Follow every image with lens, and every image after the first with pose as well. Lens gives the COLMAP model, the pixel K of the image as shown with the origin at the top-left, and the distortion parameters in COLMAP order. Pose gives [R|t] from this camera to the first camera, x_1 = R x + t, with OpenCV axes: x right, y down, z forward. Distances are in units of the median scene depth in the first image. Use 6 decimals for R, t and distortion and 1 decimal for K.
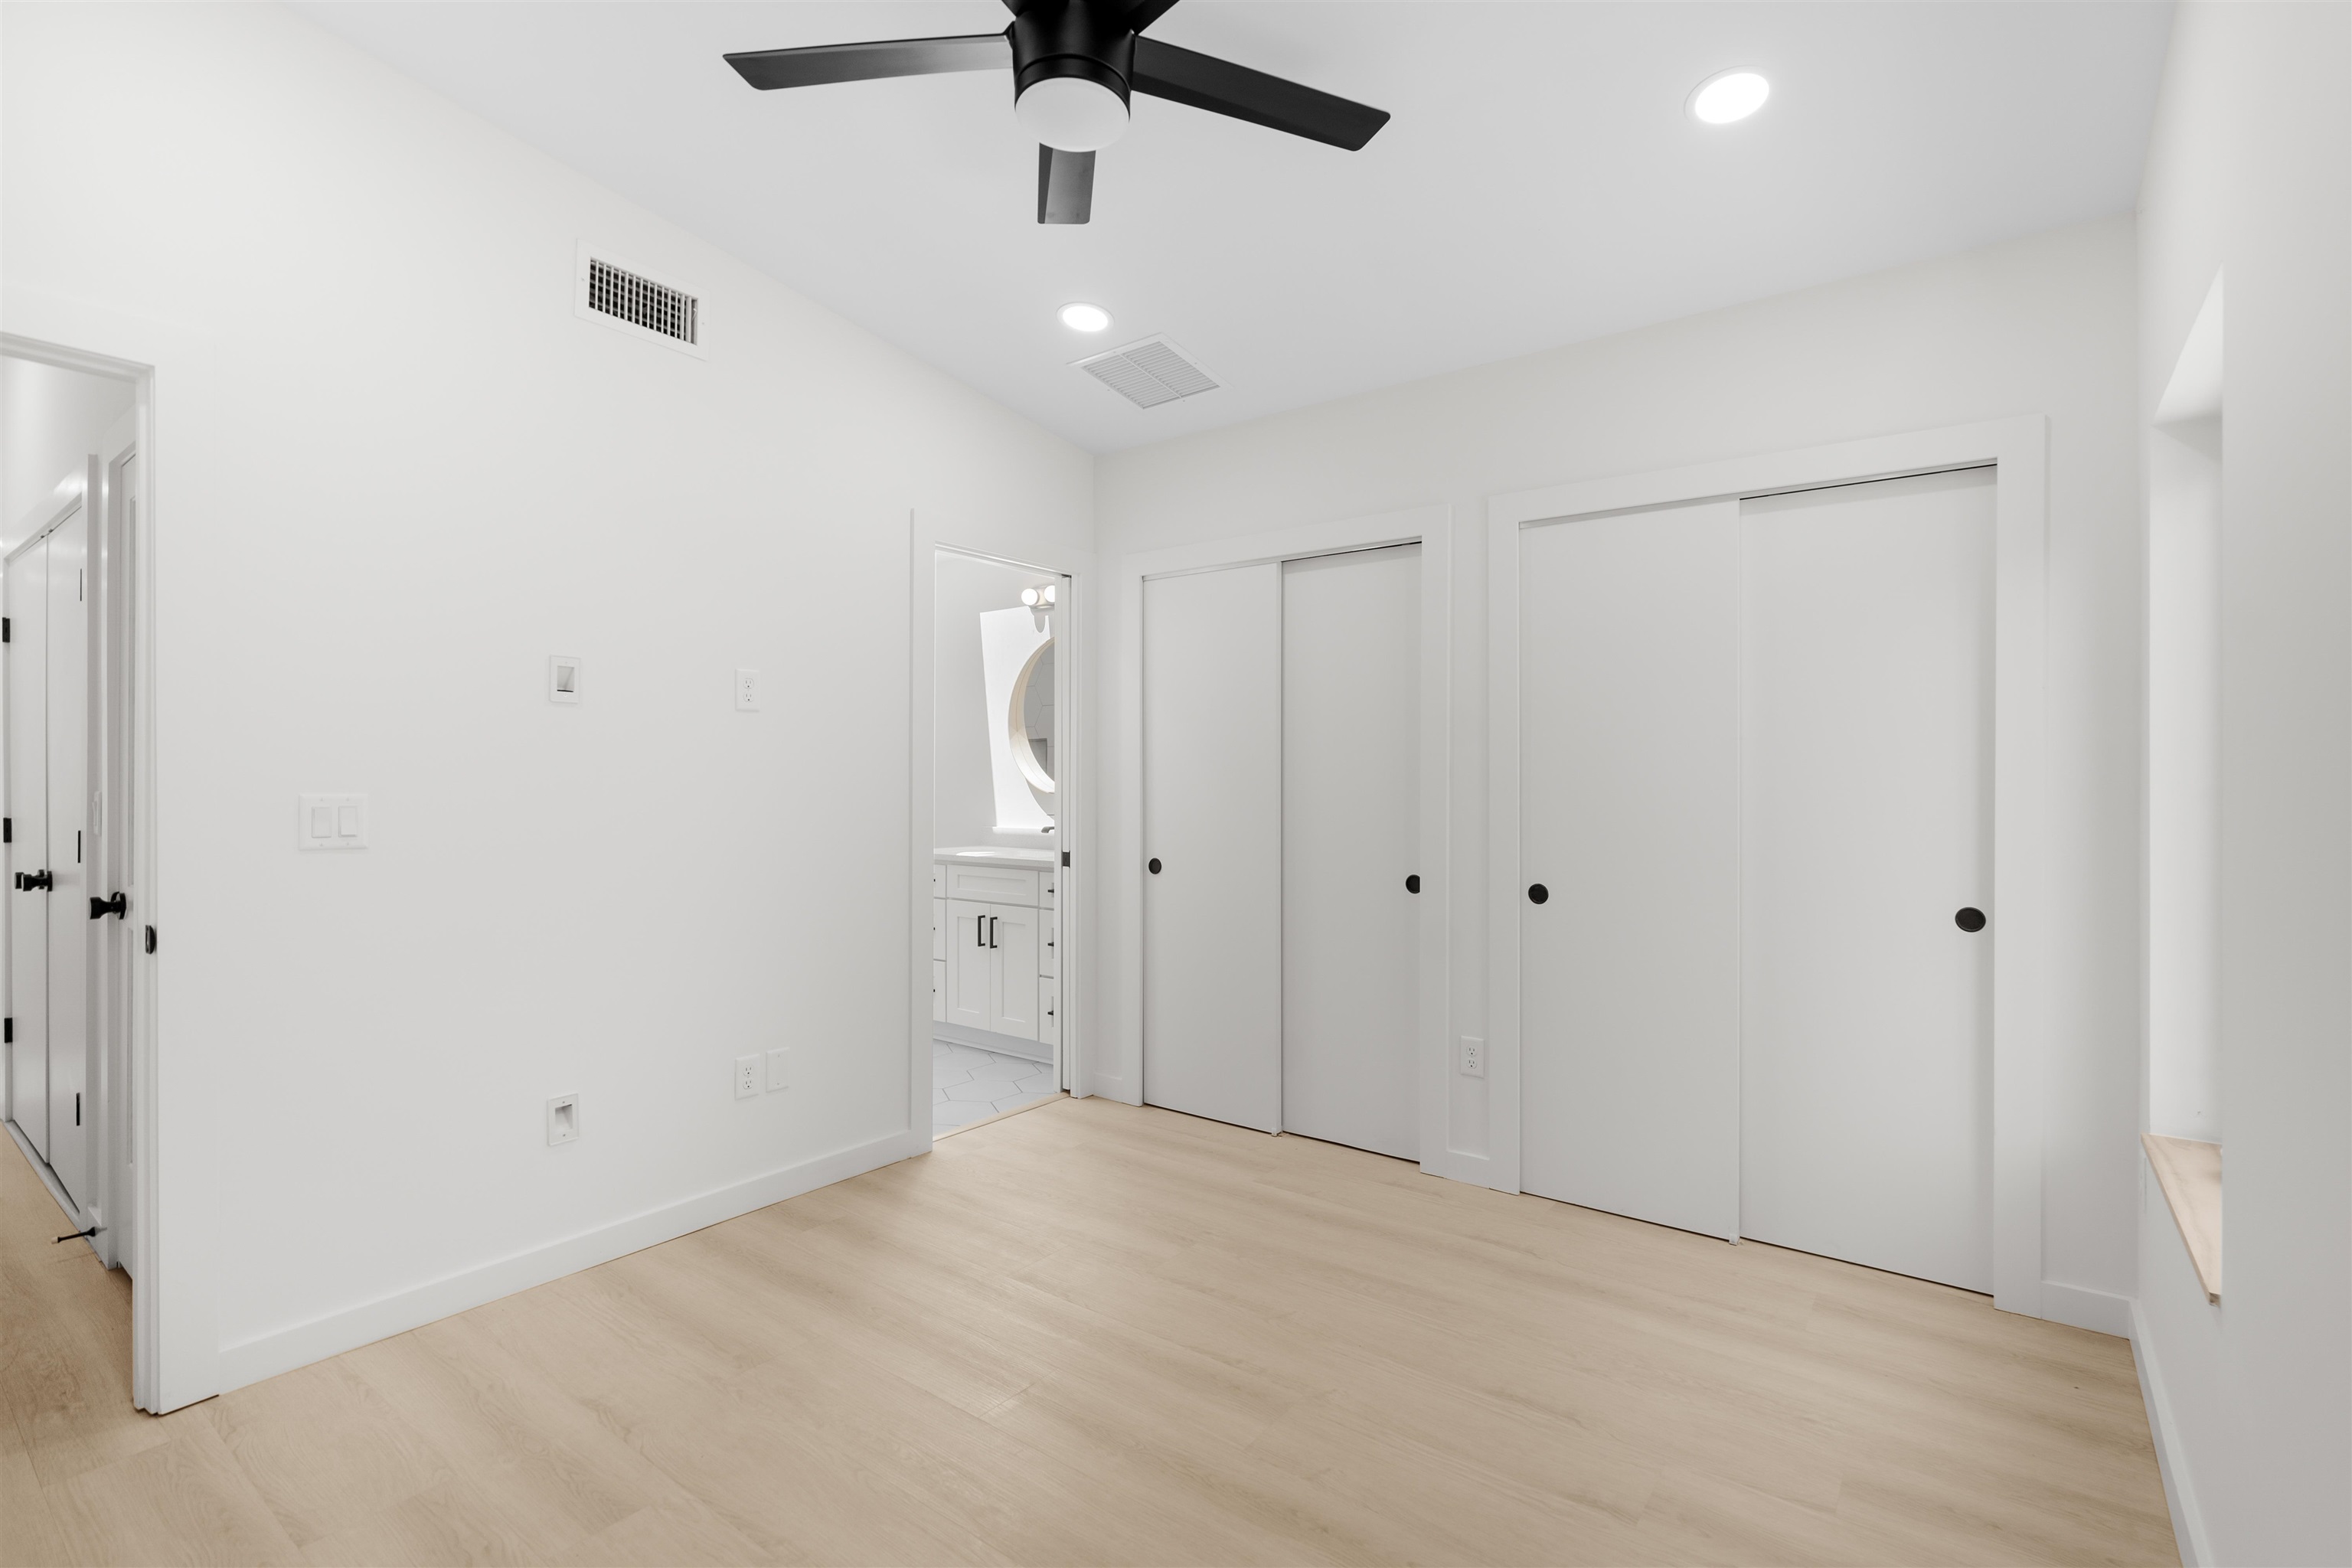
lens RADIAL K [[1072.9, 0, 1176.0], [0, 1072.9, 784.0], [0, 0, 1]] dist [-0.000997, -0.000197]
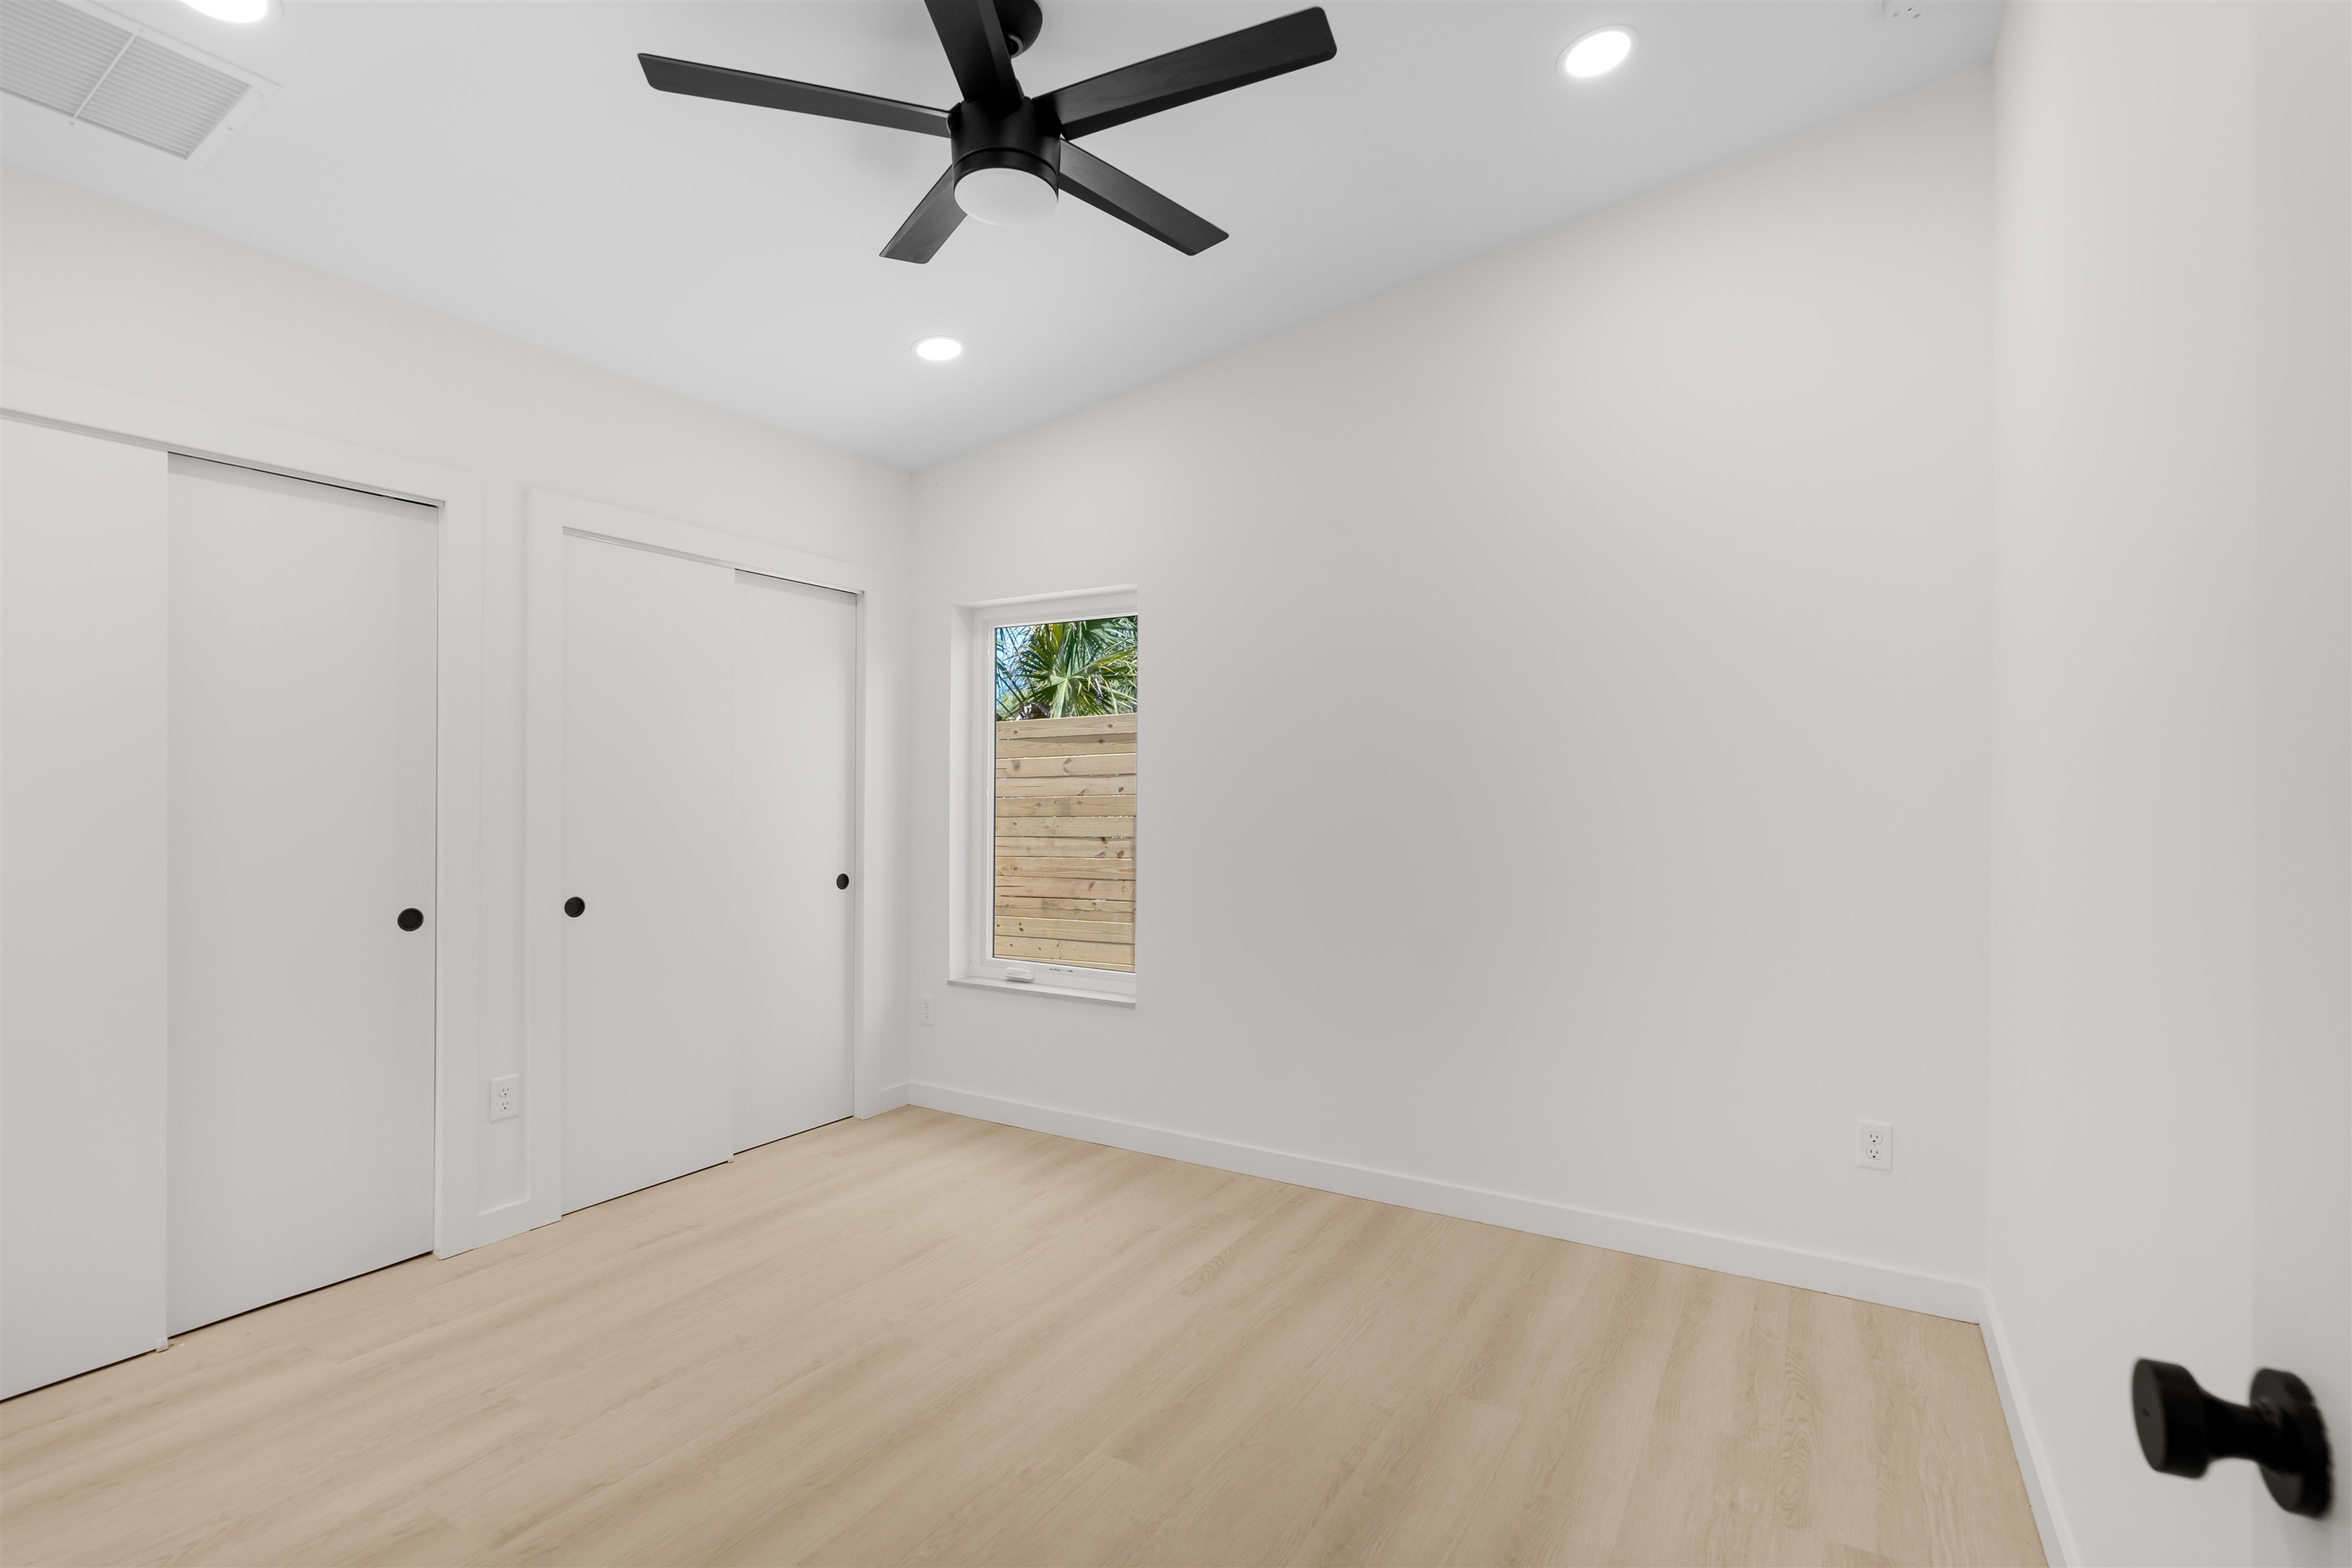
lens RADIAL K [[1098.7, 0, 1179.0], [0, 1098.7, 799.3], [0, 0, 1]] dist [-0.000254, -0.000026]
pose [[-0.104450, -0.006972, 0.994506, -0.804323], [0.001749, 0.999973, 0.007194, -0.003736], [-0.994529, 0.002491, -0.104435, 0.606438]]
